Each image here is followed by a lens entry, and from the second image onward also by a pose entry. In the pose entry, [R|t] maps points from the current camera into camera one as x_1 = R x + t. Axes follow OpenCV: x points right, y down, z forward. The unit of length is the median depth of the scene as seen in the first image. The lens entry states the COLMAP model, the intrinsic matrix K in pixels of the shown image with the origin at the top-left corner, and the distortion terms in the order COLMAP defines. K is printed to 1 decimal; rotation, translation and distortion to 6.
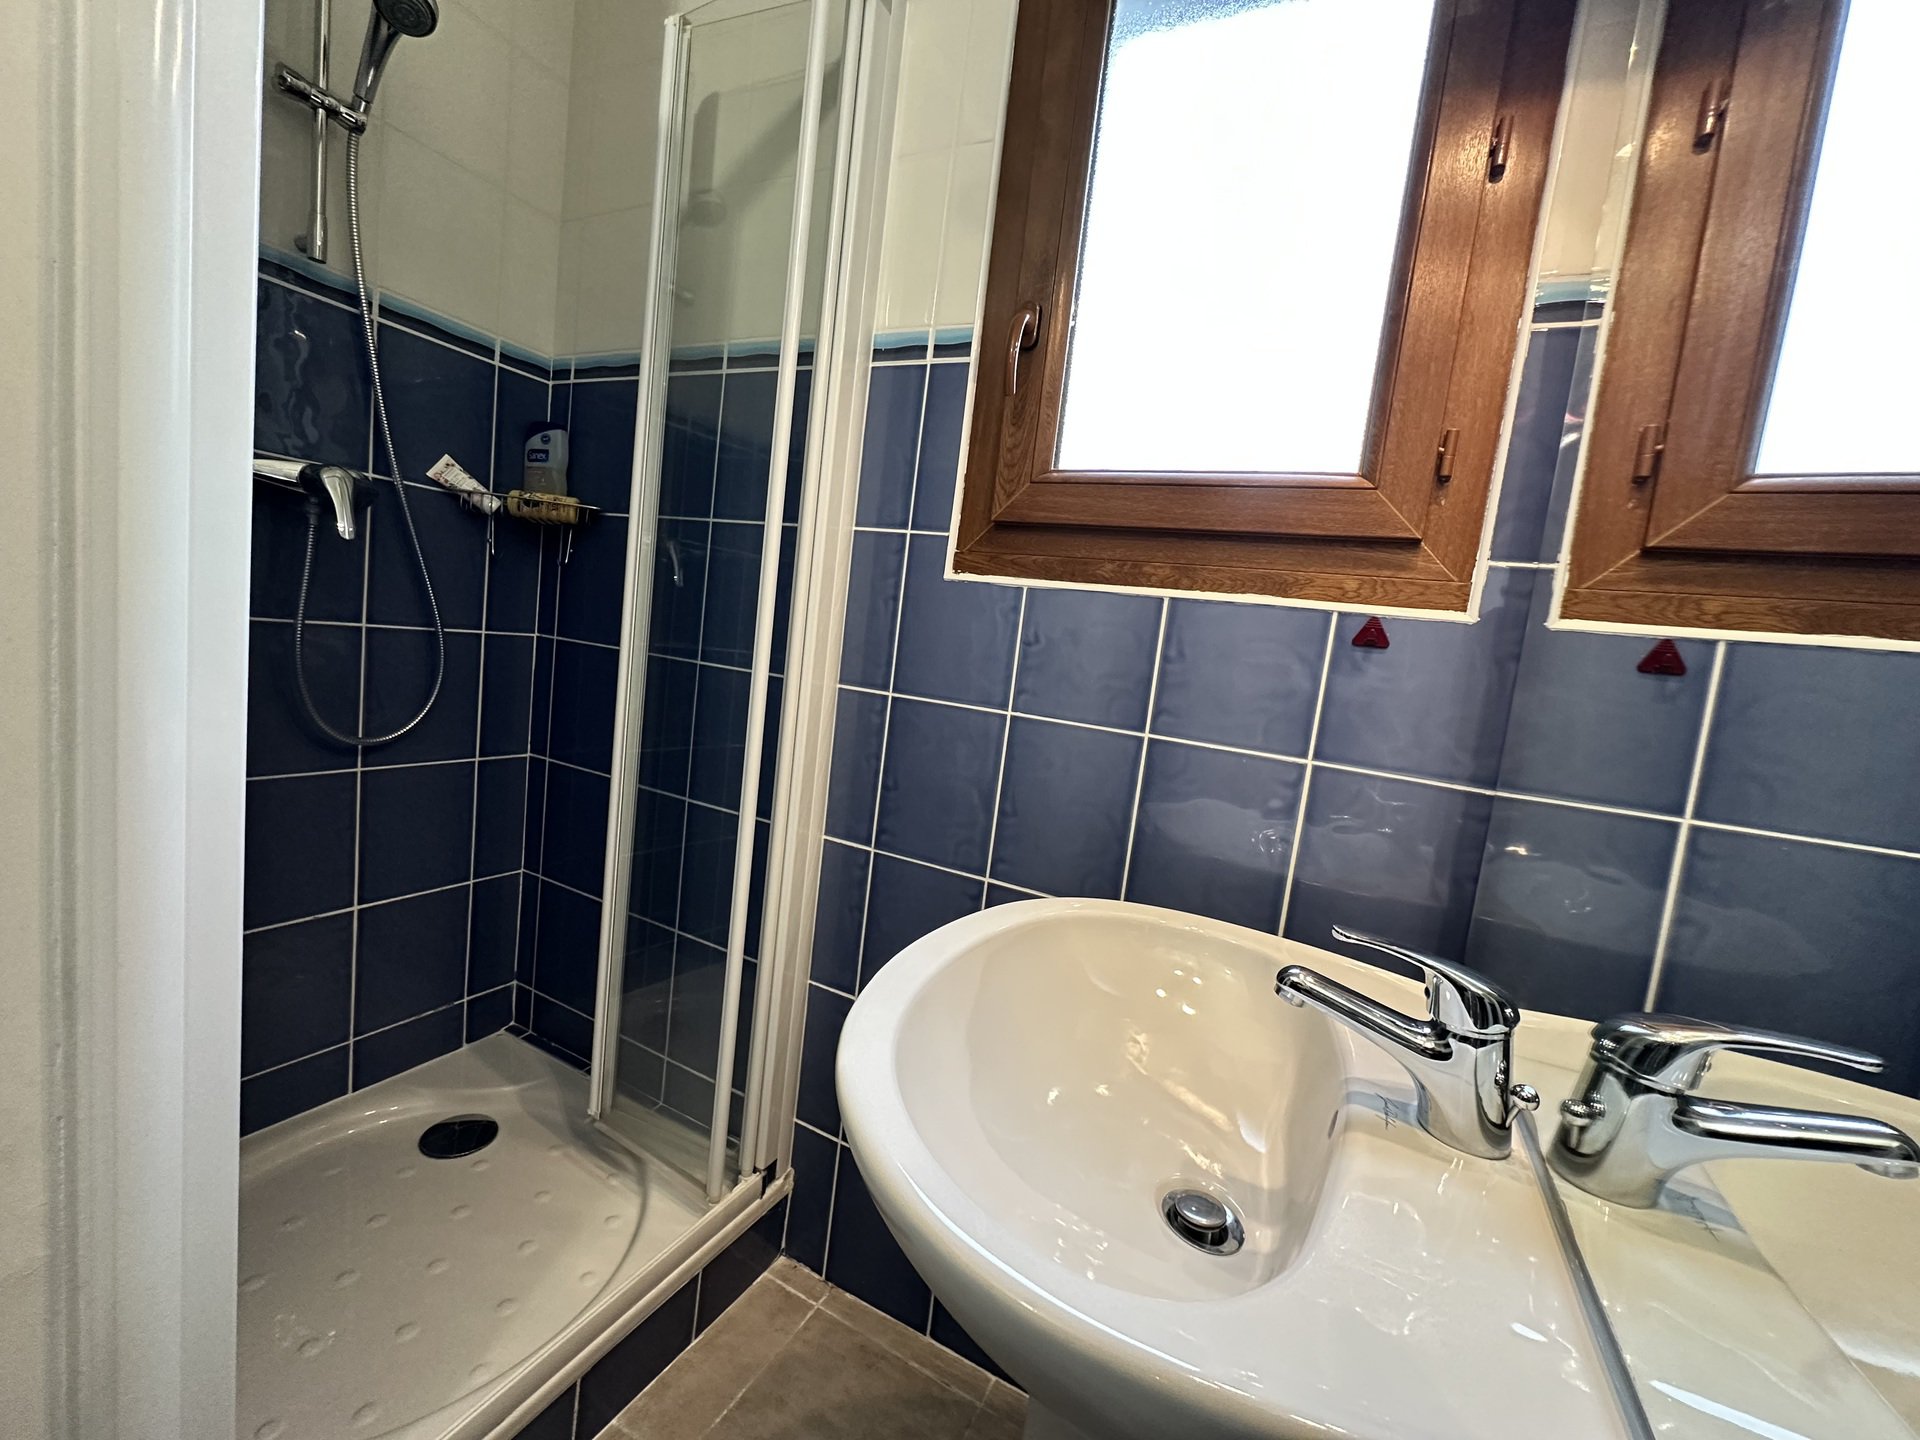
lens RADIAL K [[766.9, 0, 964.0], [0, 766.9, 715.9], [0, 0, 1]] dist [-0.002452, -0.000219]
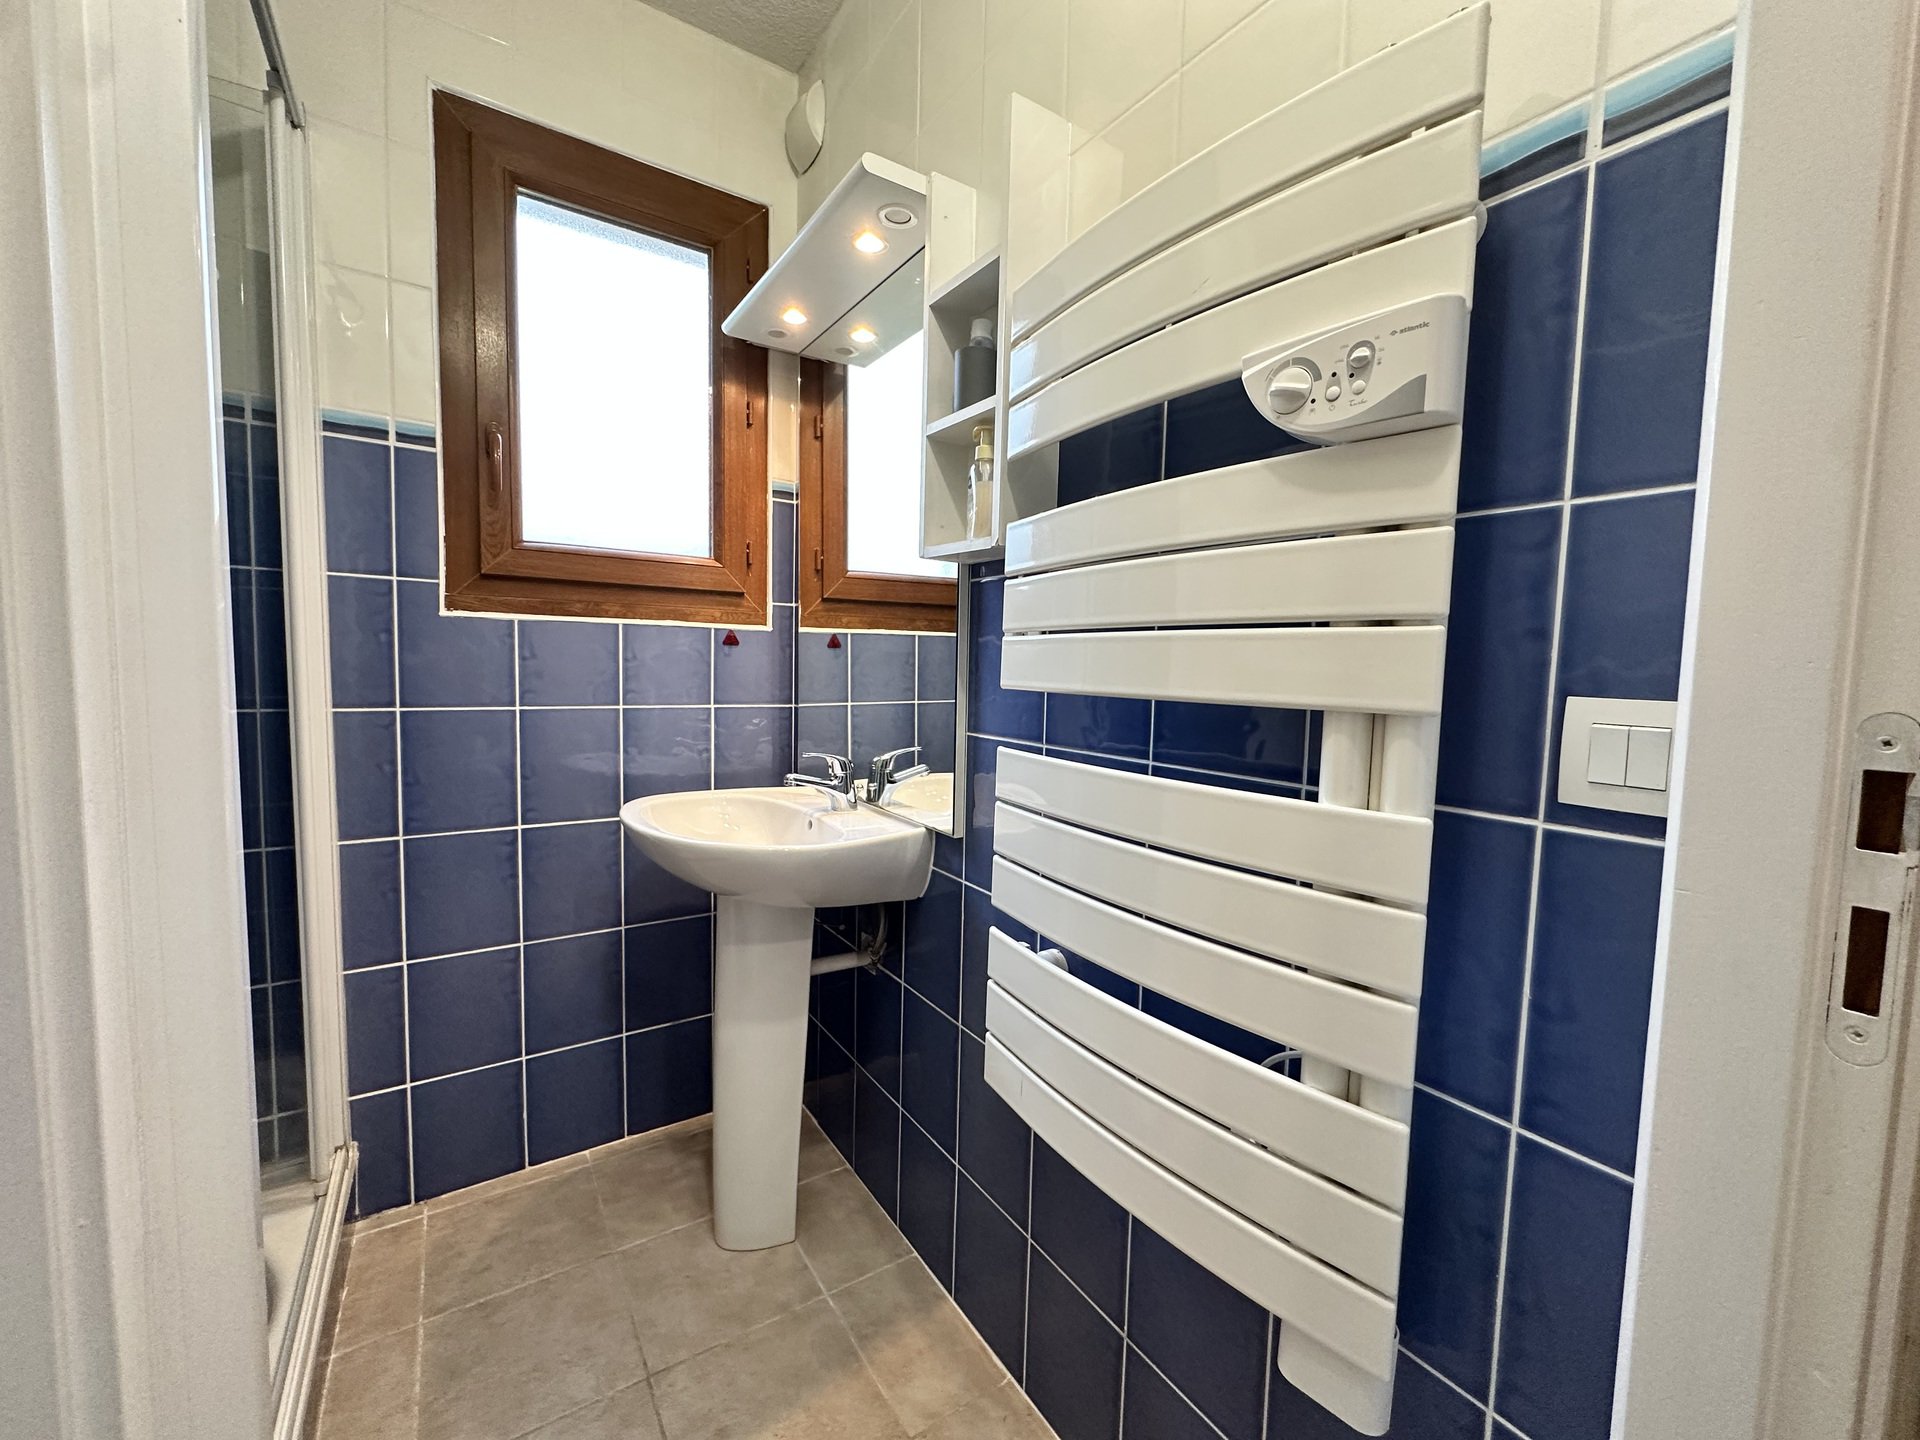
lens RADIAL K [[766.9, 0, 959.2], [0, 766.9, 722.1], [0, 0, 1]] dist [-0.002452, -0.000219]
pose [[0.486633, -0.165441, 0.857798, -0.858327], [0.129723, 0.984703, 0.116325, -0.041710], [-0.863921, 0.054669, 0.500651, -0.475412]]
